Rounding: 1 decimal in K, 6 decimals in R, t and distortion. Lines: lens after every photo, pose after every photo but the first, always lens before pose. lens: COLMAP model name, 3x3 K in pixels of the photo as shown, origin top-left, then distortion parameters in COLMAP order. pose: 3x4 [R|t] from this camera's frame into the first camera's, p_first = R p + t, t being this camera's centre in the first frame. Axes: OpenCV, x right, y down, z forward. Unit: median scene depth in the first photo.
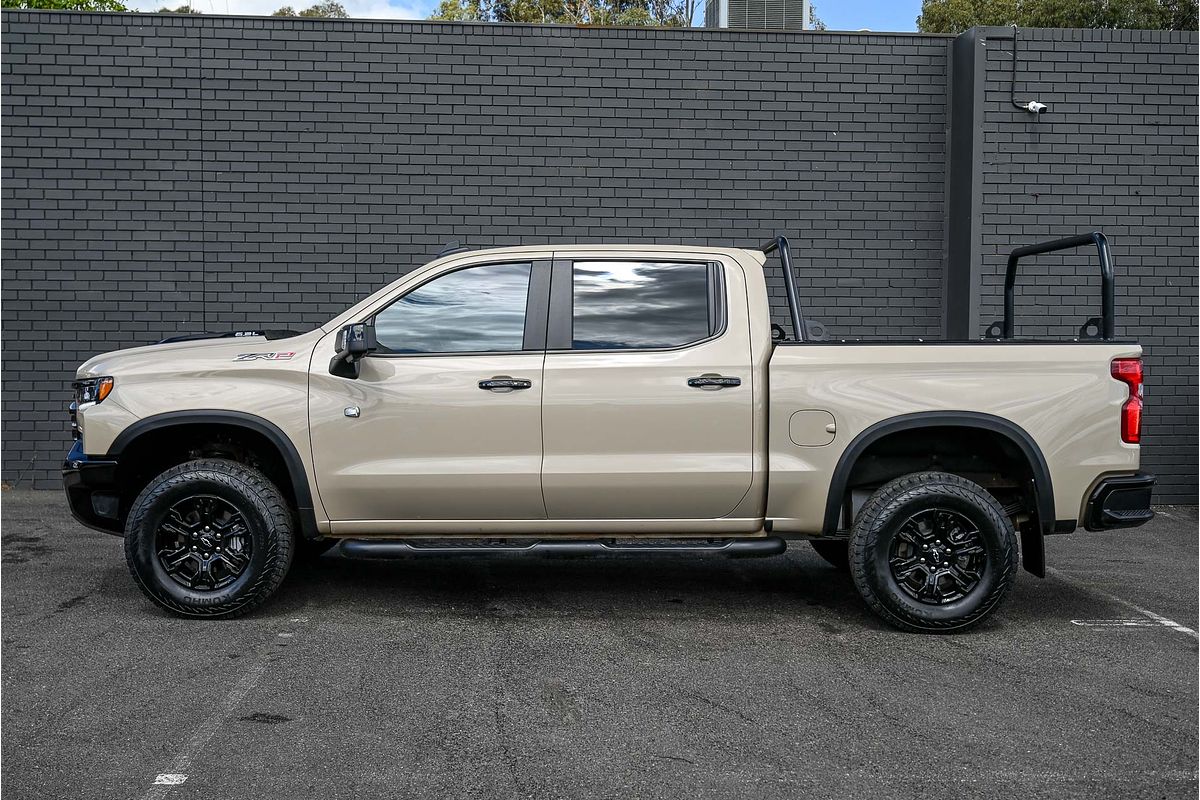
lens RADIAL K [[1320.4, 0, 579.8], [0, 1320.4, 405.7], [0, 0, 1]] dist [0.012668, 0.000000]
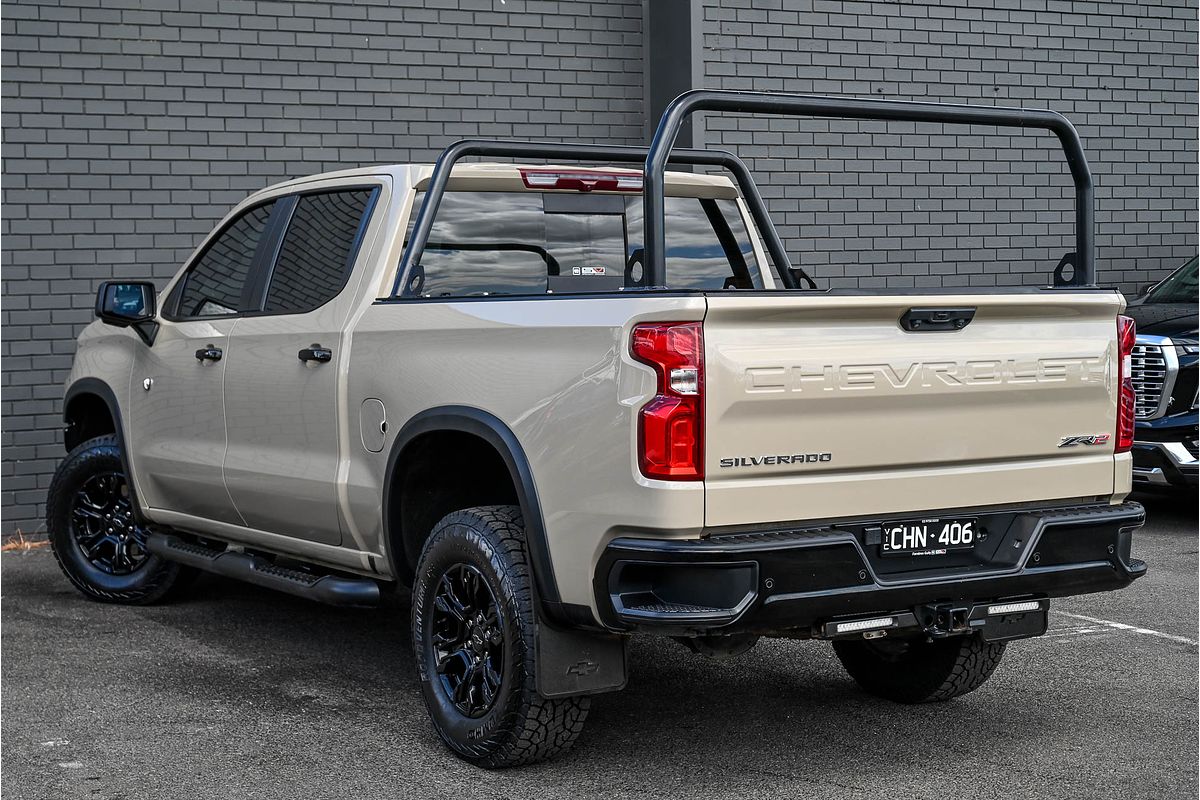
lens RADIAL K [[2020.8, 0, 600.9], [0, 2020.8, 398.7], [0, 0, 1]] dist [0.028284, 0.000000]
pose [[0.919452, -0.046910, 0.390393, -0.203143], [0.044123, 0.998896, 0.016111, -0.007273], [-0.390718, 0.002412, 0.920507, -0.026207]]
